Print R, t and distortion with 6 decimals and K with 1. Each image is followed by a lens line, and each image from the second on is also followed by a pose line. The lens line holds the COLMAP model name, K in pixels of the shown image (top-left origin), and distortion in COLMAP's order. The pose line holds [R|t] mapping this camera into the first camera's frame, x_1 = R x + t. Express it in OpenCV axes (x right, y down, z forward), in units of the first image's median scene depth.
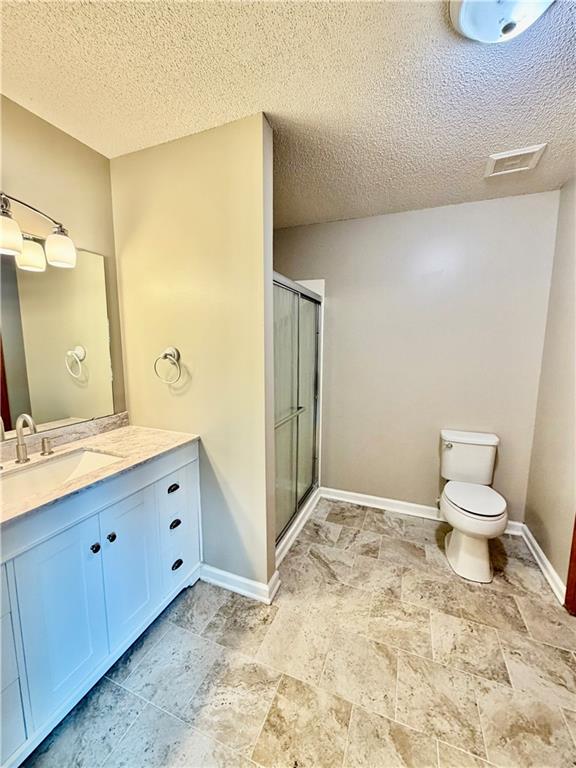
lens RADIAL K [[306.1, 0, 286.8], [0, 306.1, 382.8], [0, 0, 1]] dist [-0.011950, 0.000566]
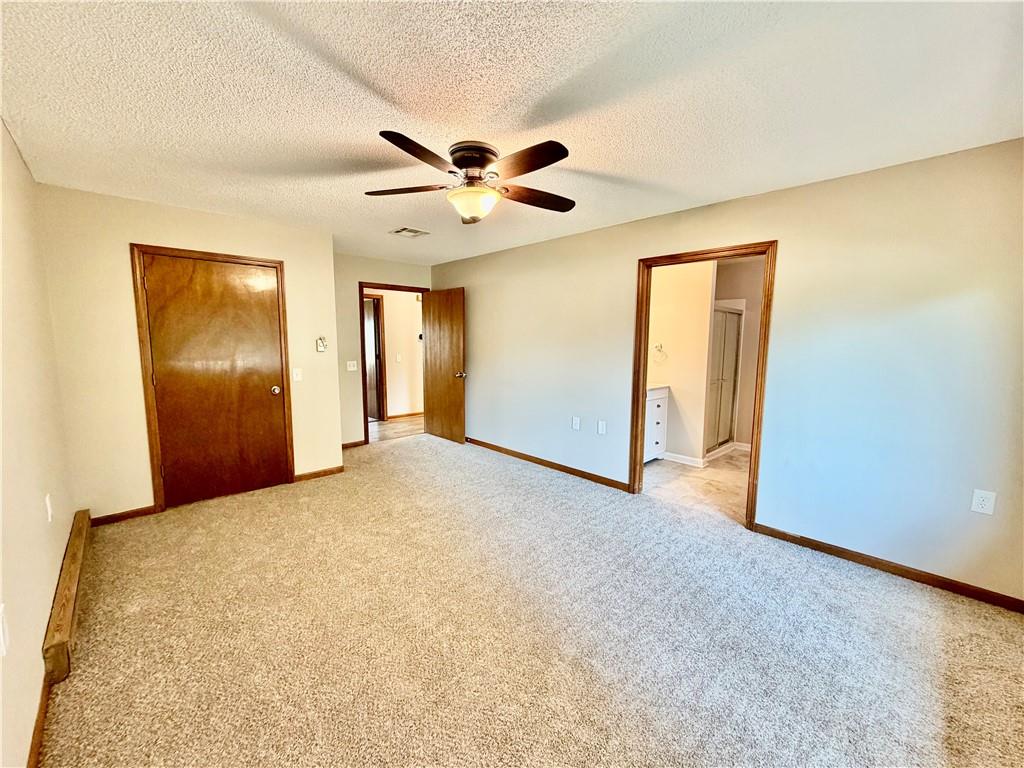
lens RADIAL K [[408.1, 0, 510.4], [0, 408.1, 386.7], [0, 0, 1]] dist [-0.011950, 0.000566]
pose [[0.910630, 0.050856, -0.410081, -0.112017], [-0.057415, 0.998344, -0.003689, 0.209841], [0.409215, 0.026904, 0.912041, -1.591449]]
